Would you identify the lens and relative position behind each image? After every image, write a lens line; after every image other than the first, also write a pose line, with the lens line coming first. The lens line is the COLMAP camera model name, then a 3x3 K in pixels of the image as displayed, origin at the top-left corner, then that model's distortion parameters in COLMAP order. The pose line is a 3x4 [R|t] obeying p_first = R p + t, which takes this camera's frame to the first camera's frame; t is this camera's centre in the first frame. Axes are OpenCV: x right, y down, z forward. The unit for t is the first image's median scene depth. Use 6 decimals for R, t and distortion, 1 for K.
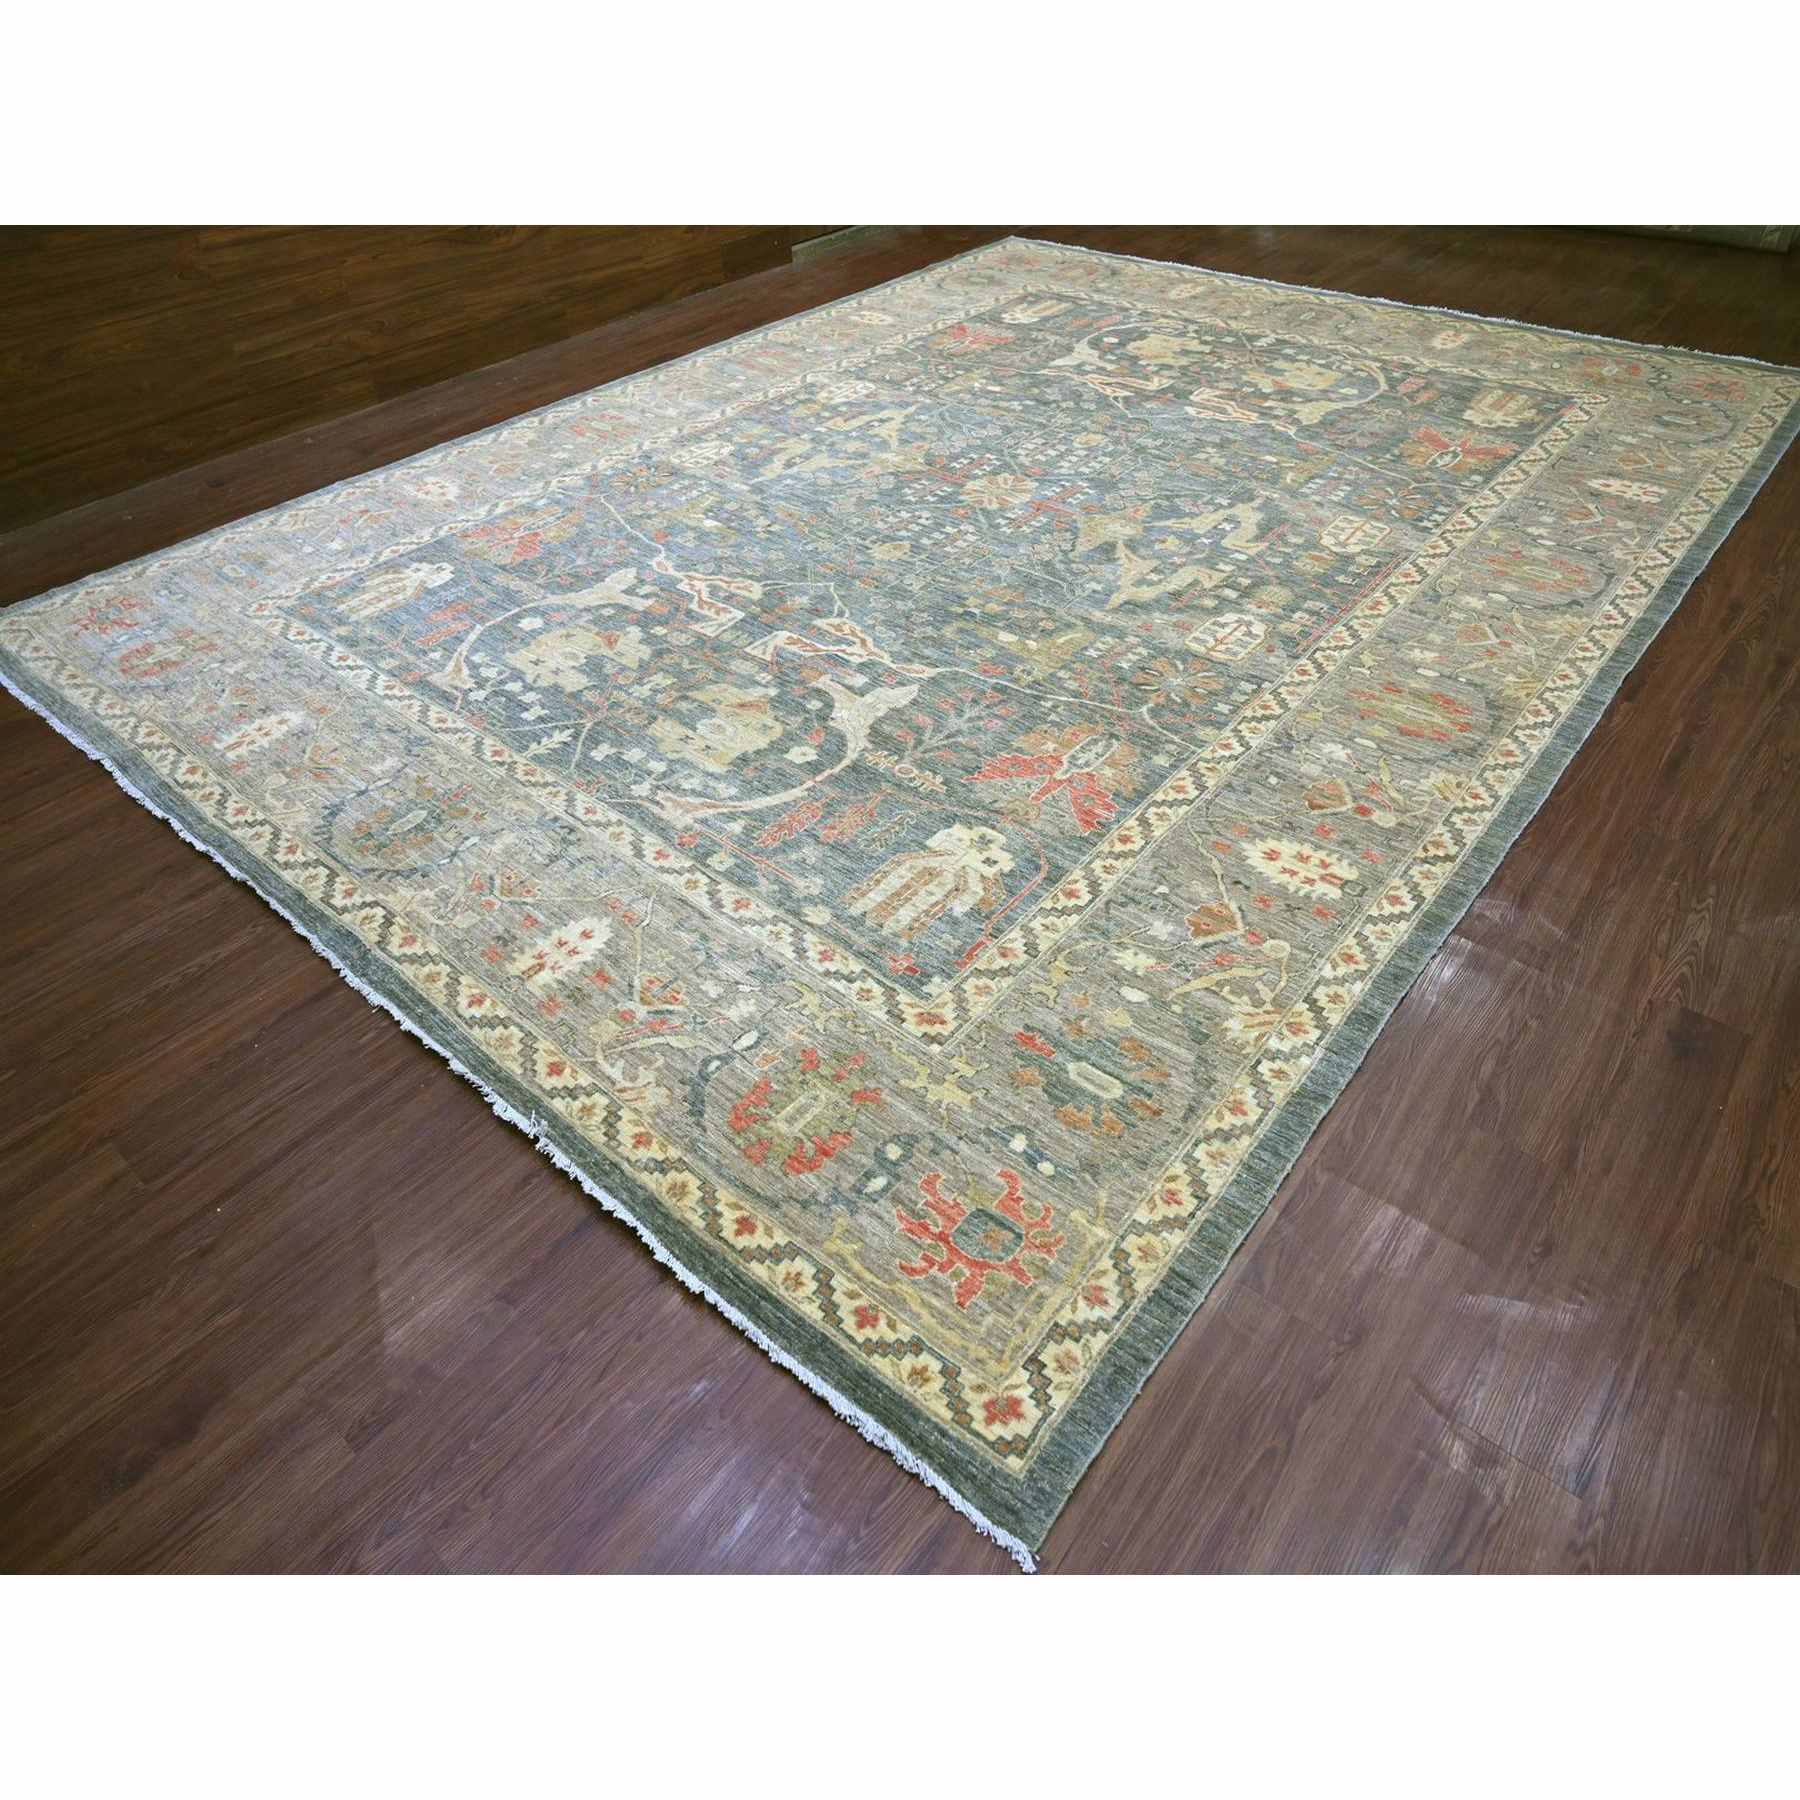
lens RADIAL K [[1072.3, 0, 900.0], [0, 1072.3, 900.0], [0, 0, 1]] dist [-0.008179, 0.001548]
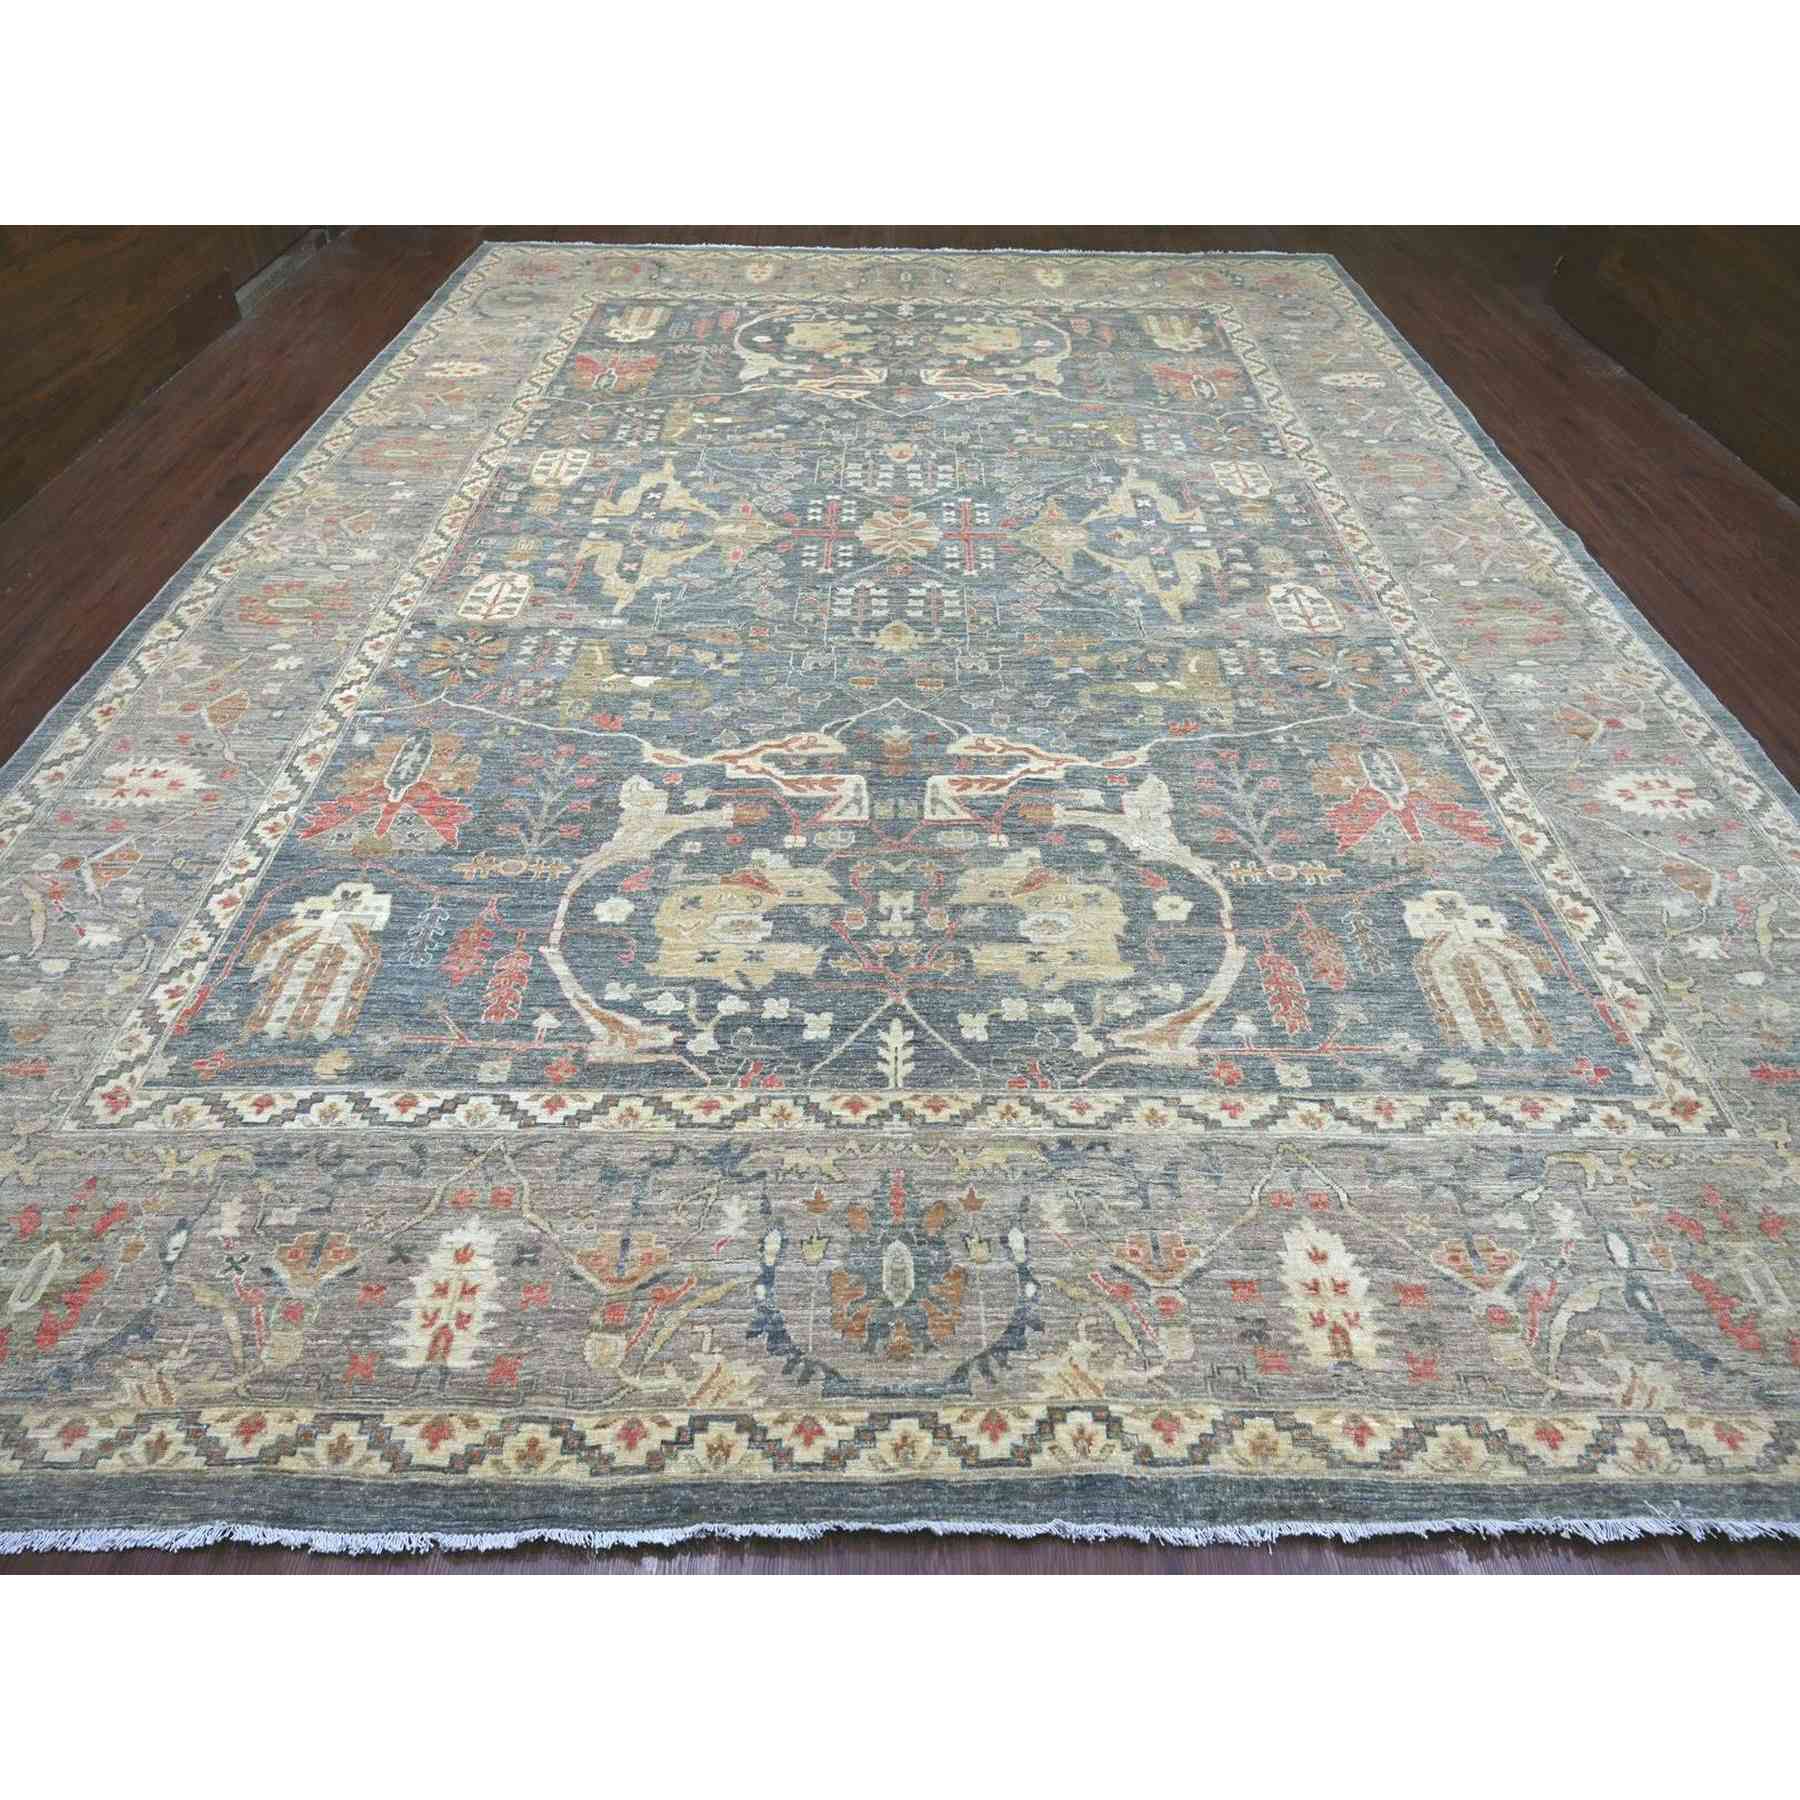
lens RADIAL K [[1072.3, 0, 900.0], [0, 1072.3, 900.0], [0, 0, 1]] dist [-0.008179, 0.001548]
pose [[0.767982, -0.433297, 0.471654, -0.490695], [0.420331, 0.896617, 0.139286, -0.266169], [-0.483245, 0.091282, 0.870714, 0.314193]]
